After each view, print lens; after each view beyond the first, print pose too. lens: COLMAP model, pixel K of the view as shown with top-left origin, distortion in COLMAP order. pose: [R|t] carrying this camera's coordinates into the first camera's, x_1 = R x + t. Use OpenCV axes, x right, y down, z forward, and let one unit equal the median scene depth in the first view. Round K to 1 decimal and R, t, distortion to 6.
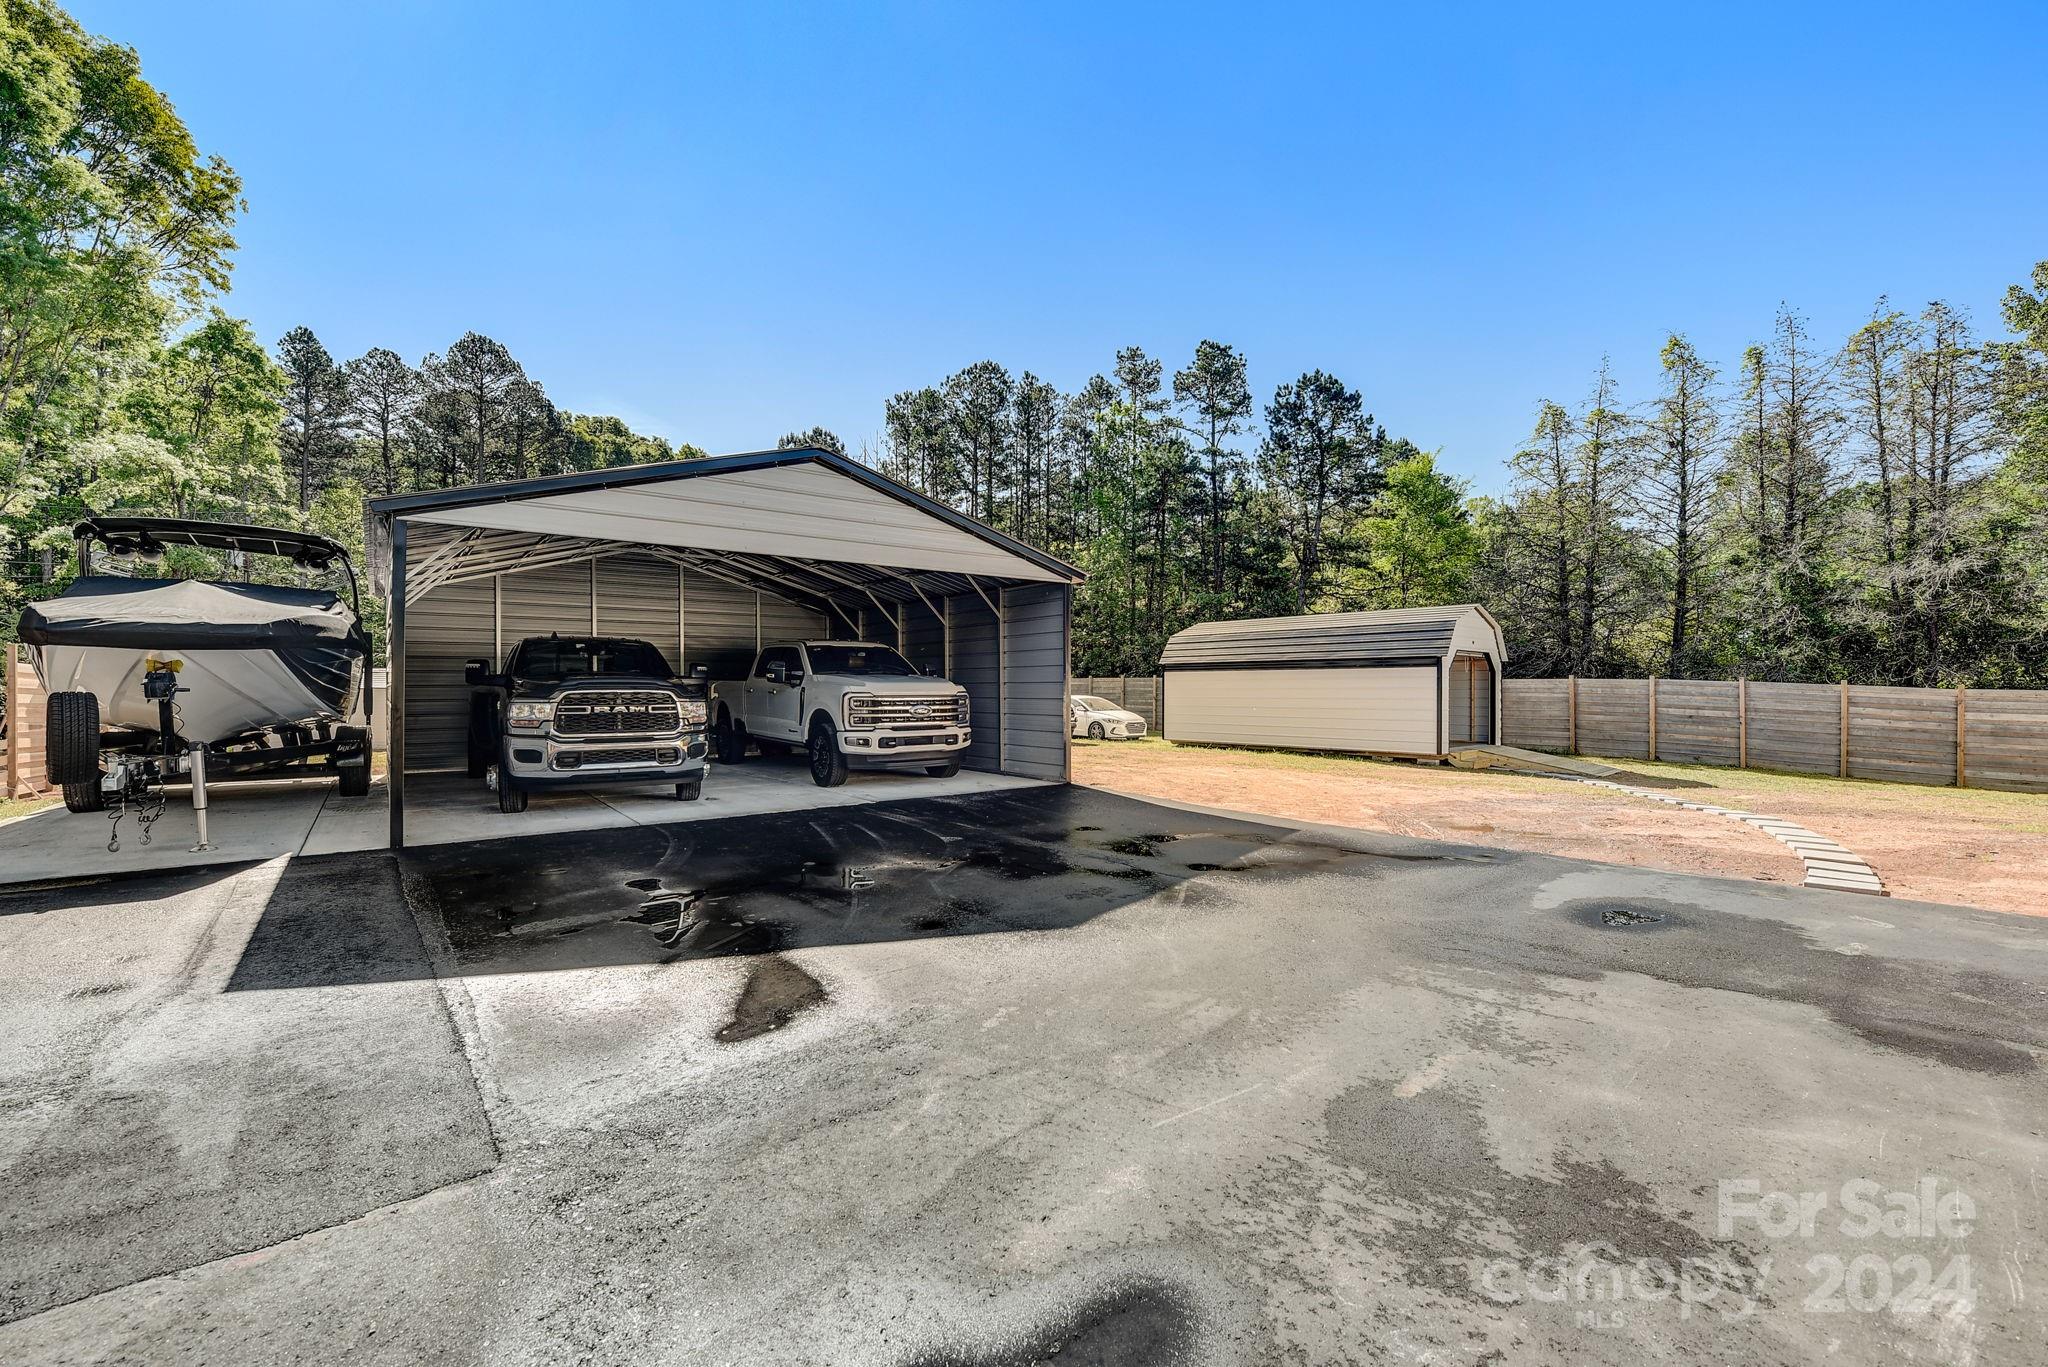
lens RADIAL K [[864.8, 0, 1024.1], [0, 864.8, 686.6], [0, 0, 1]] dist [-0.005054, -0.000224]
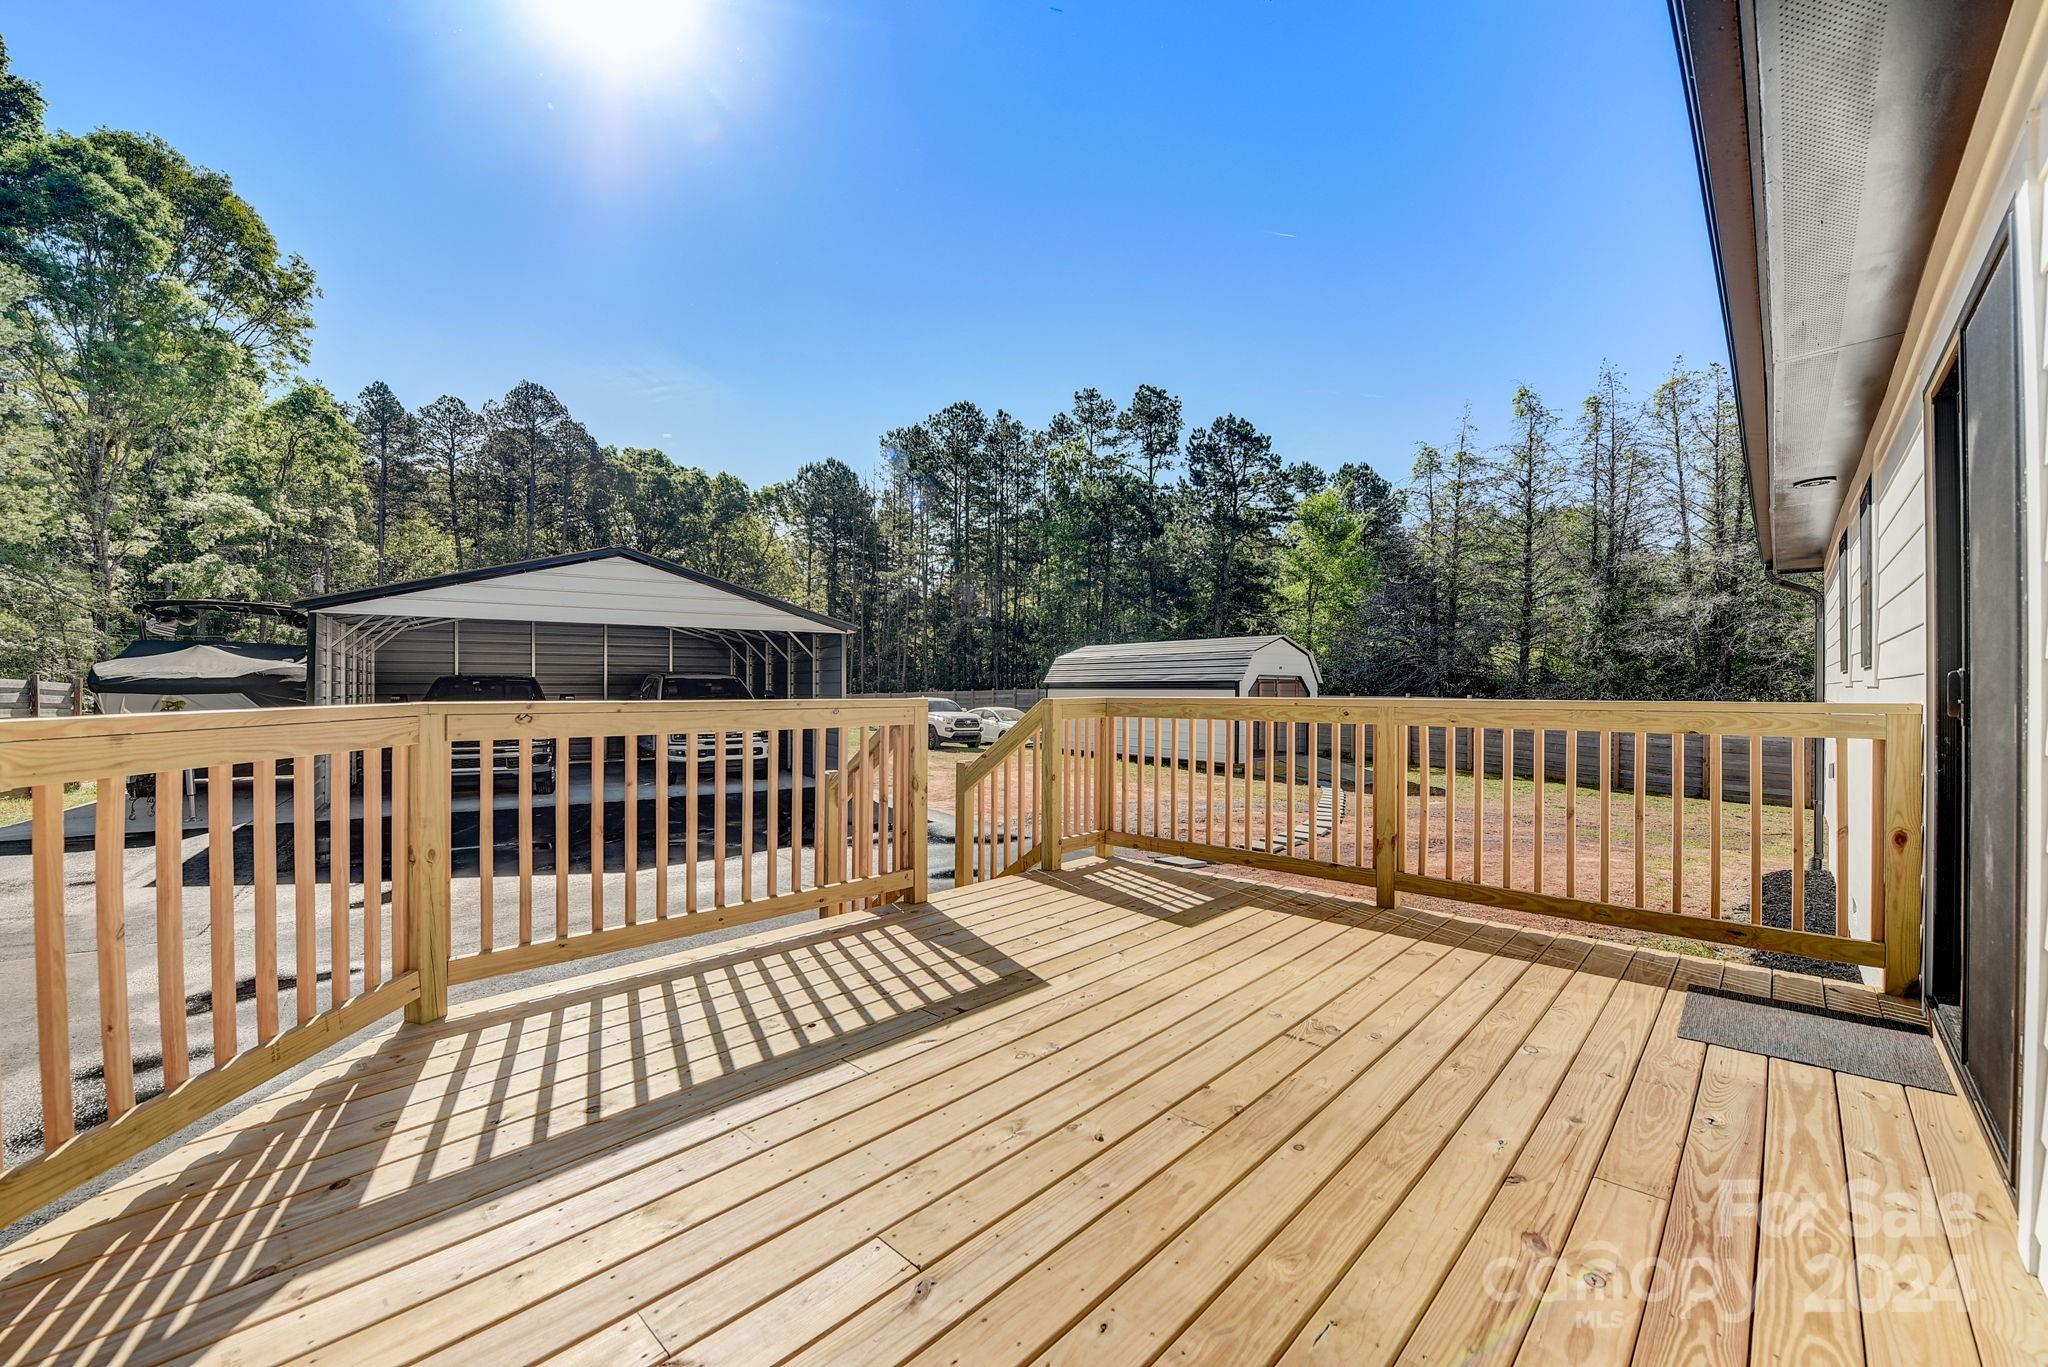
lens RADIAL K [[836.2, 0, 1012.2], [0, 836.2, 683.4], [0, 0, 1]] dist [-0.000712, -0.000209]
pose [[0.997599, 0.003387, -0.069167, 0.125179], [-0.003842, 0.999972, -0.006443, -0.011394], [0.069143, 0.006694, 0.997584, -0.082387]]
